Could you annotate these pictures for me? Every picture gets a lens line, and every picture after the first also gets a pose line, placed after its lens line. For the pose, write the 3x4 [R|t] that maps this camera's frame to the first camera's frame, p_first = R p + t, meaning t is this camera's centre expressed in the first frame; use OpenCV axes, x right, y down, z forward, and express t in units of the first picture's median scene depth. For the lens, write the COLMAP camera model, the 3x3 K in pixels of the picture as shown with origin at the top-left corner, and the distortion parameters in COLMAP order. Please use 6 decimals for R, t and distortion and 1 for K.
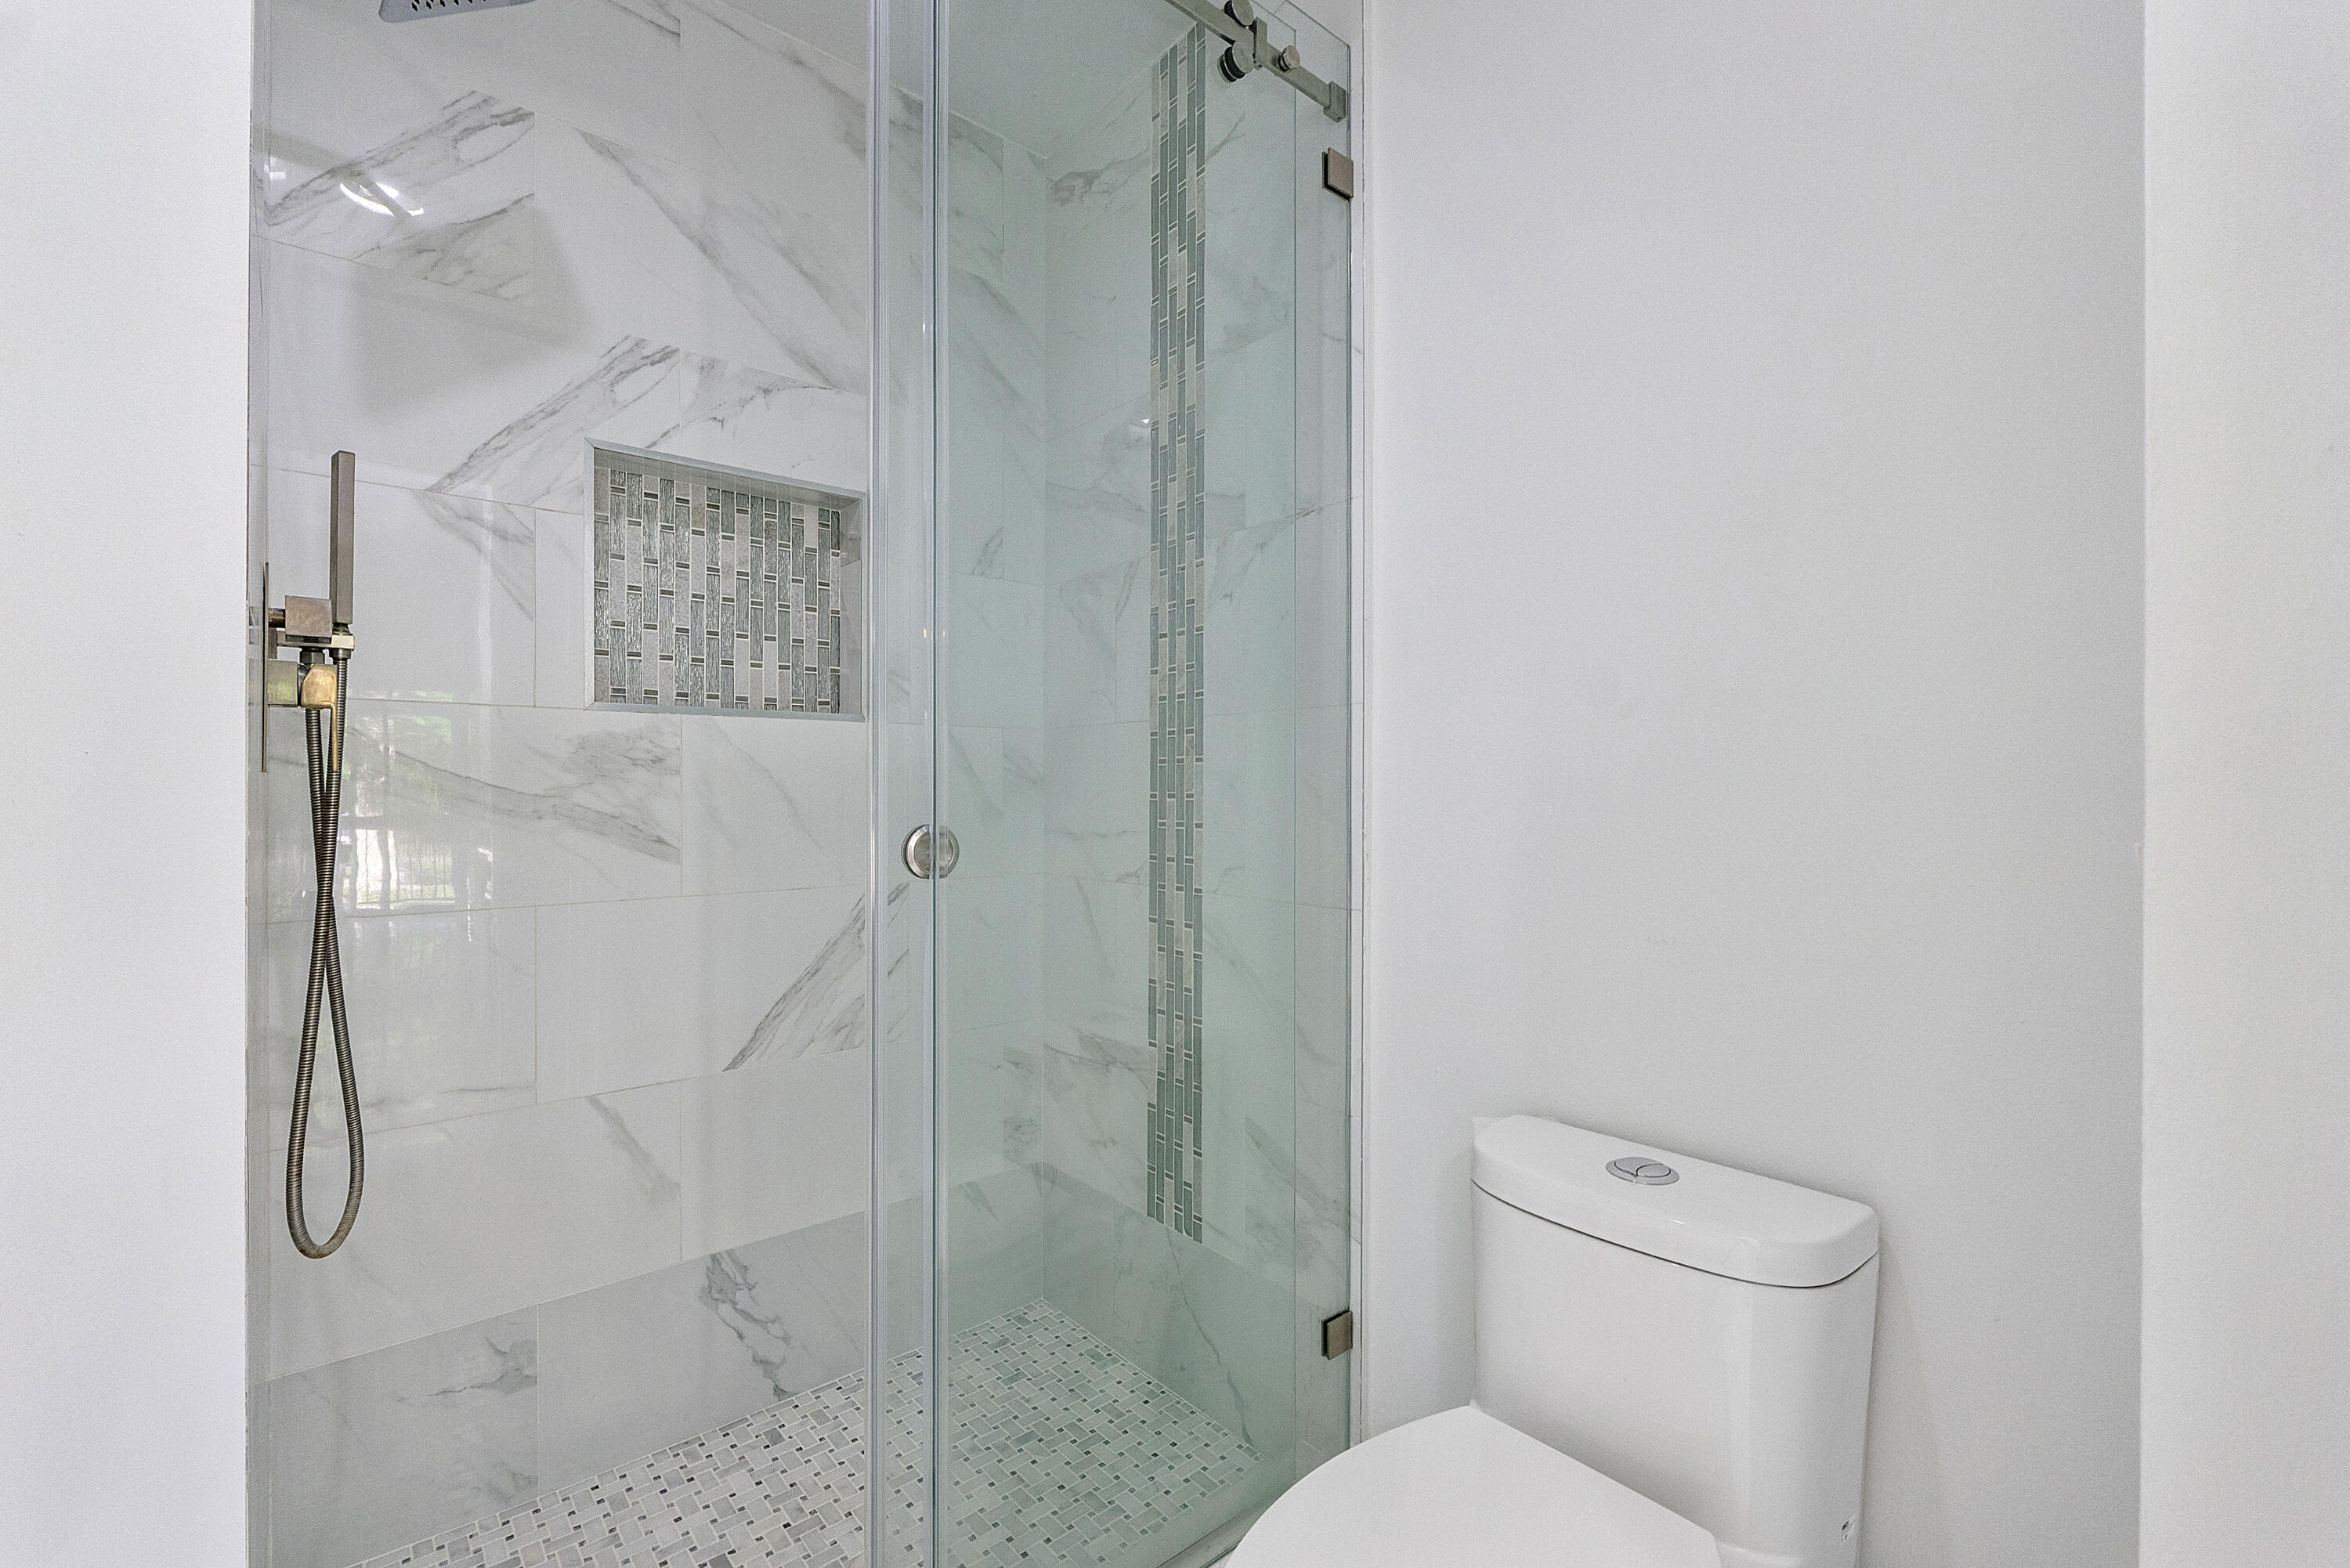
lens RADIAL K [[988.8, 0, 1175.3], [0, 988.8, 792.7], [0, 0, 1]] dist [-0.000628, -0.001554]
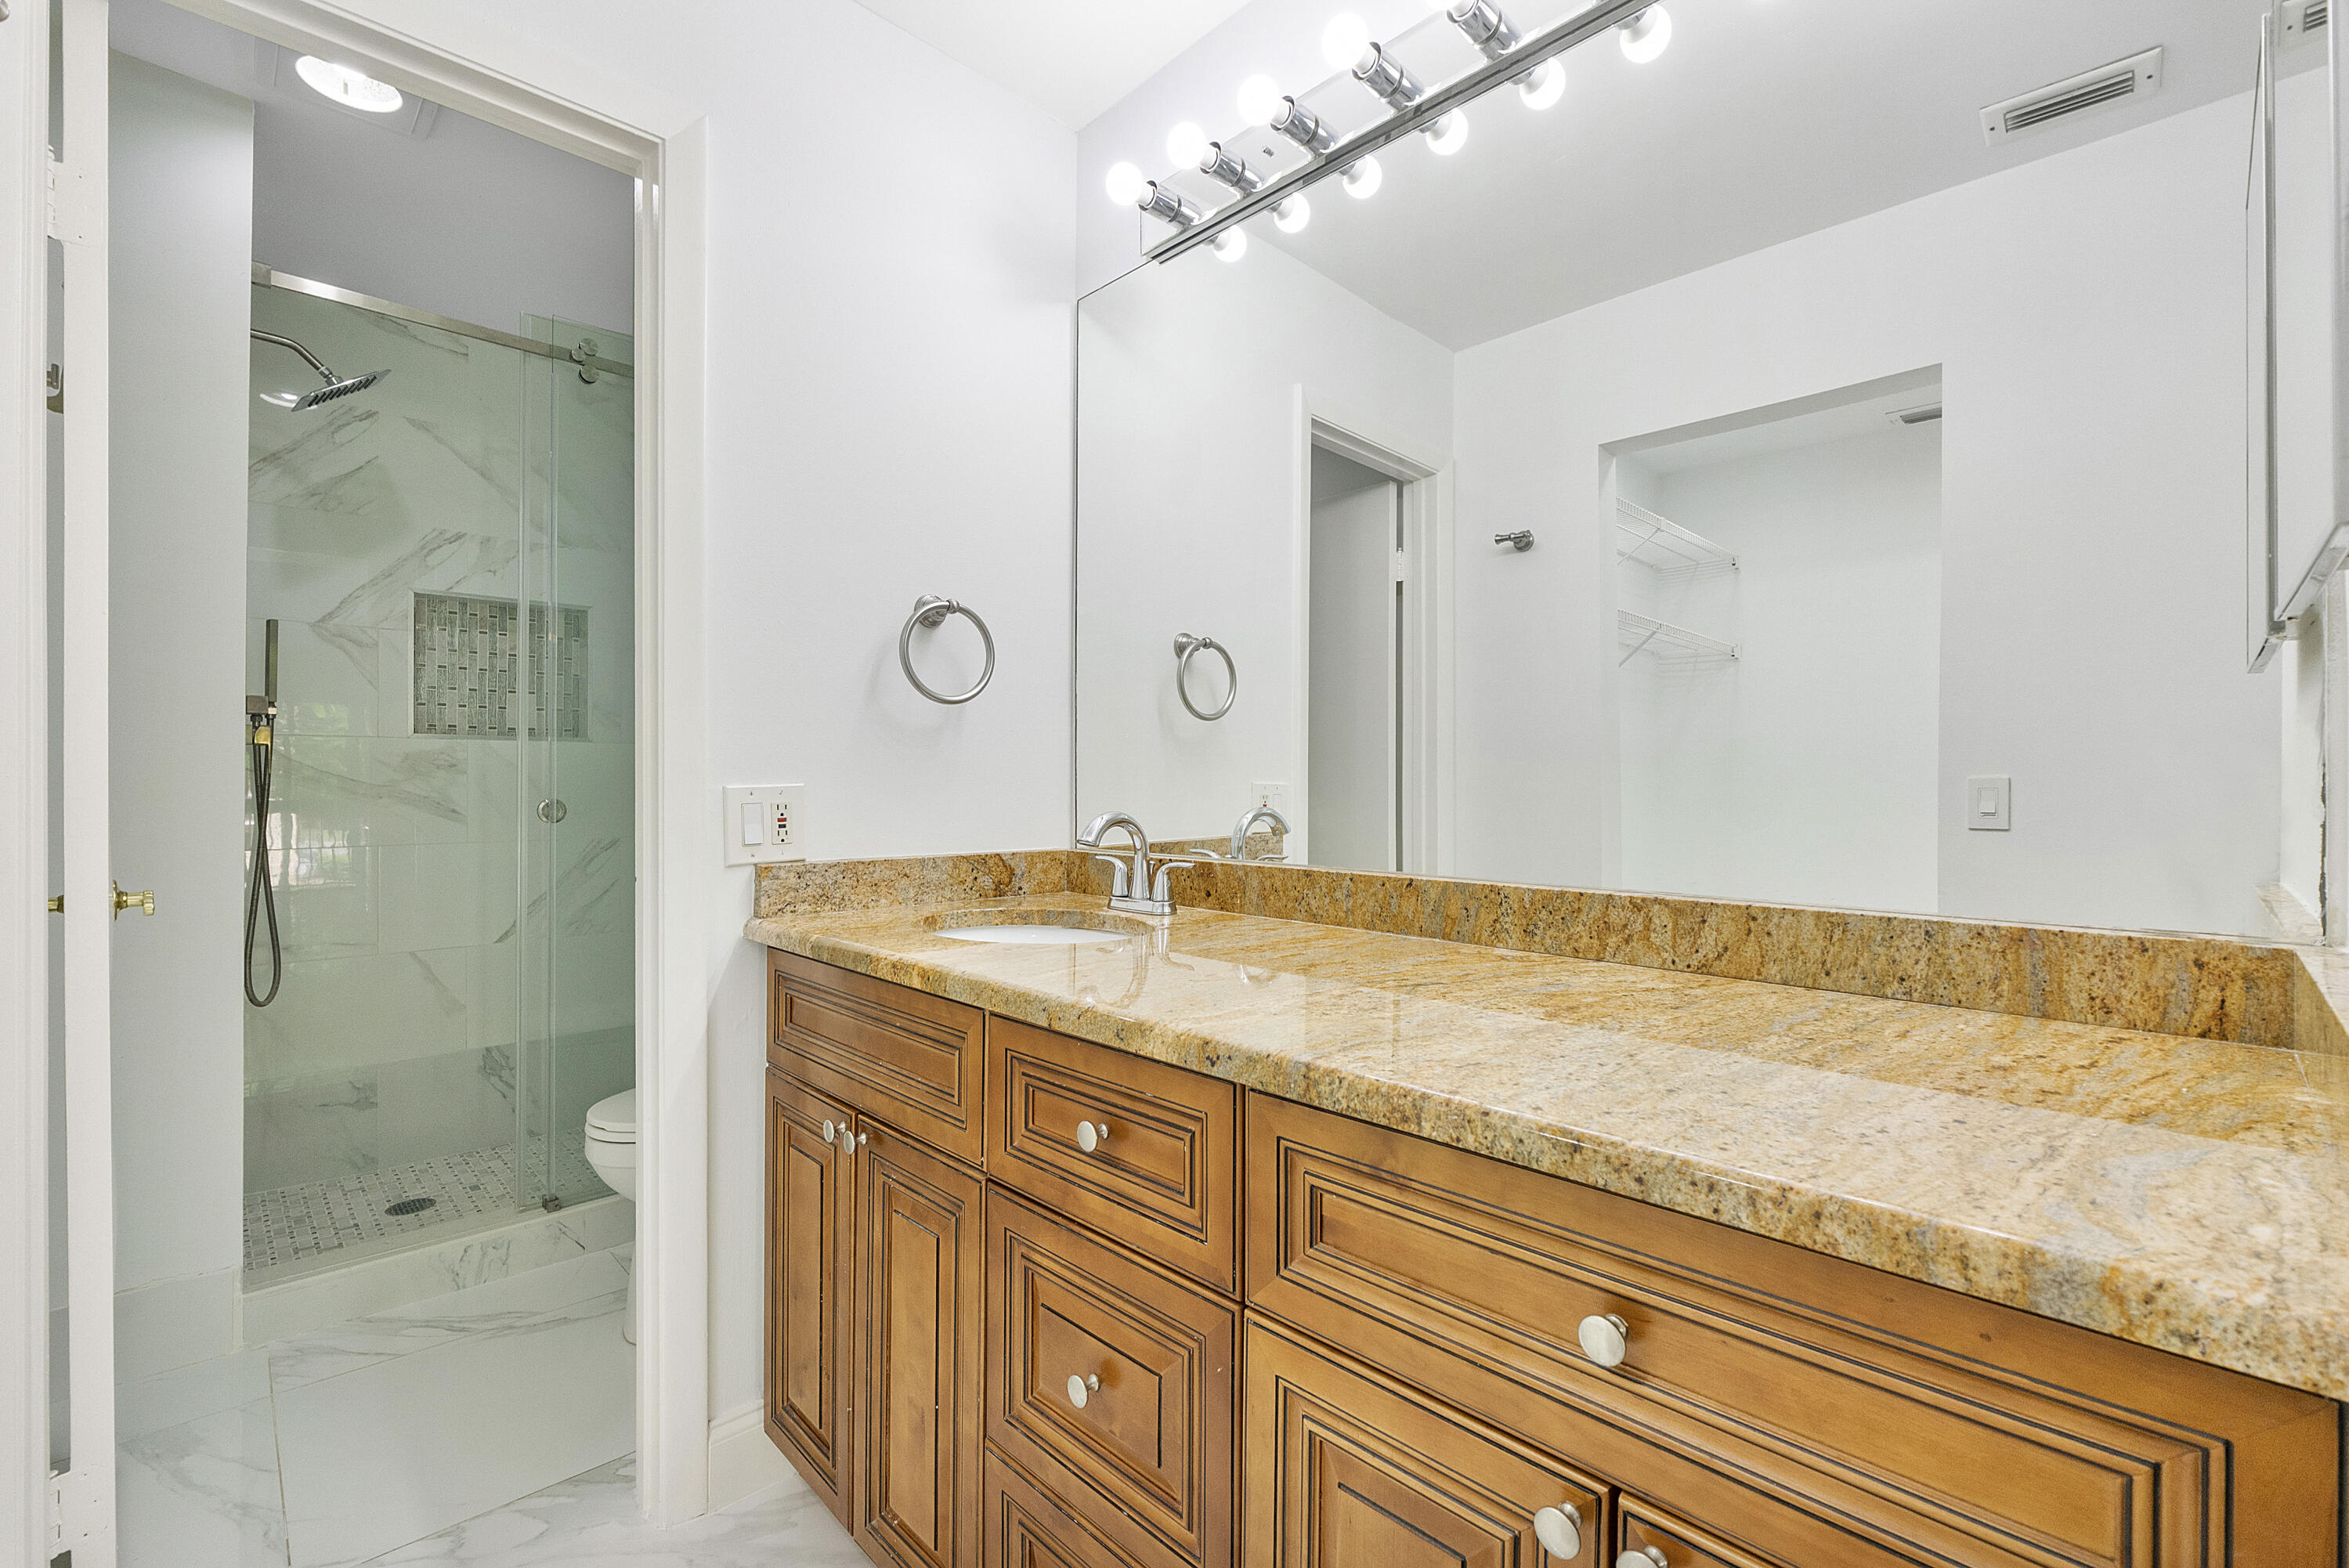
lens RADIAL K [[988.4, 0, 1174.2], [0, 988.4, 783.7], [0, 0, 1]] dist [-0.000628, -0.001554]
pose [[0.998112, 0.008280, 0.060867, 0.666508], [-0.008619, 0.999949, 0.005305, -0.021342], [-0.060820, -0.005820, 0.998132, -0.855541]]
